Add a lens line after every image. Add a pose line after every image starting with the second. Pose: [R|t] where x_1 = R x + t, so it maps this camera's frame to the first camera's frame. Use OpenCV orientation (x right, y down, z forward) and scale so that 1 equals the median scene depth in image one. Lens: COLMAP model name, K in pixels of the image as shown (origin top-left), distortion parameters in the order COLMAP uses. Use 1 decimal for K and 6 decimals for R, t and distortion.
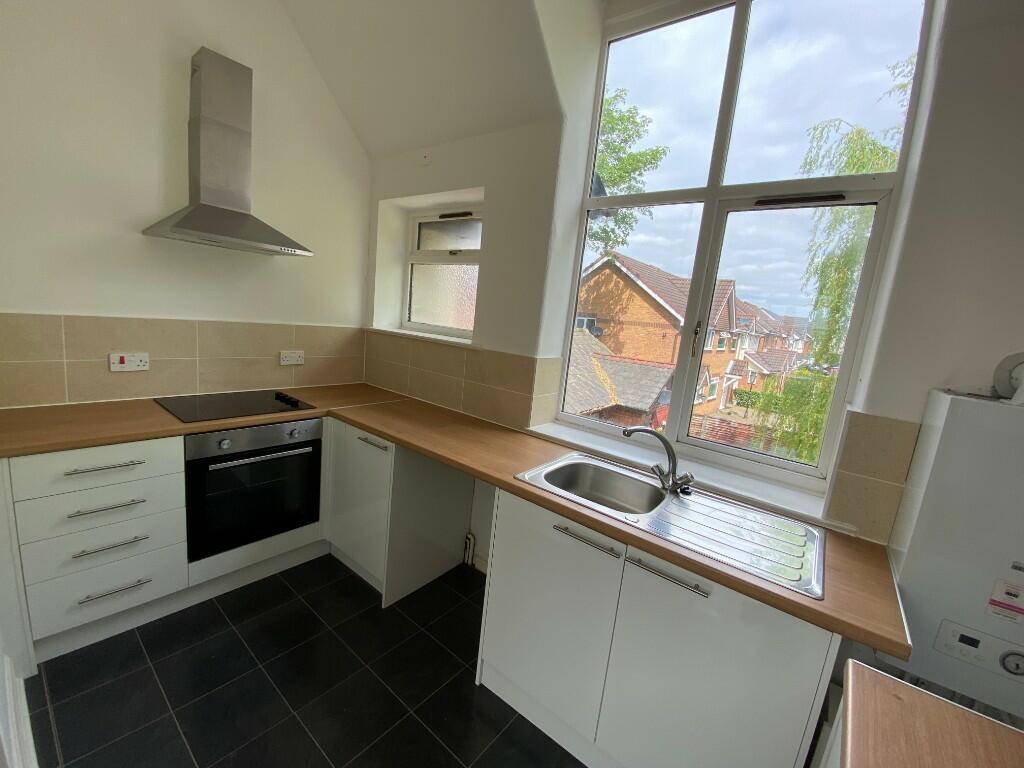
lens RADIAL K [[413.8, 0, 508.8], [0, 413.8, 381.3], [0, 0, 1]] dist [0.022012, -0.022031]
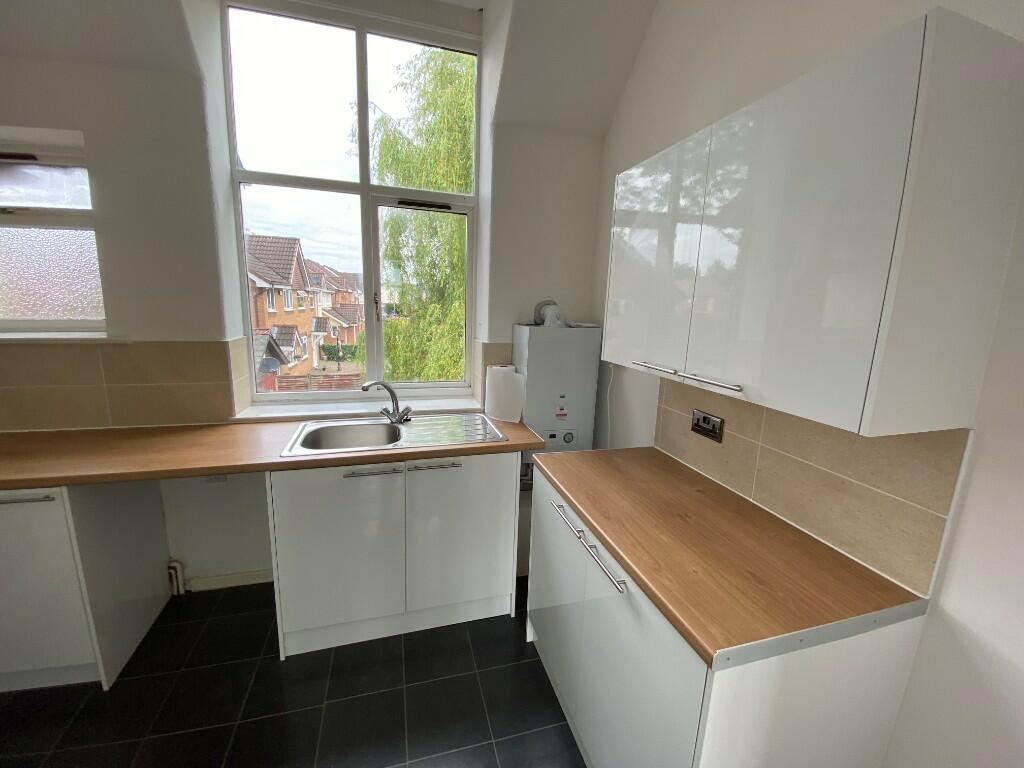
lens RADIAL K [[417.2, 0, 519.6], [0, 417.2, 384.3], [0, 0, 1]] dist [0.019397, -0.022772]
pose [[0.553156, -0.236464, 0.798813, -0.357418], [0.149875, 0.971472, 0.183791, -0.038637], [-0.819485, 0.018057, 0.572816, -0.081910]]
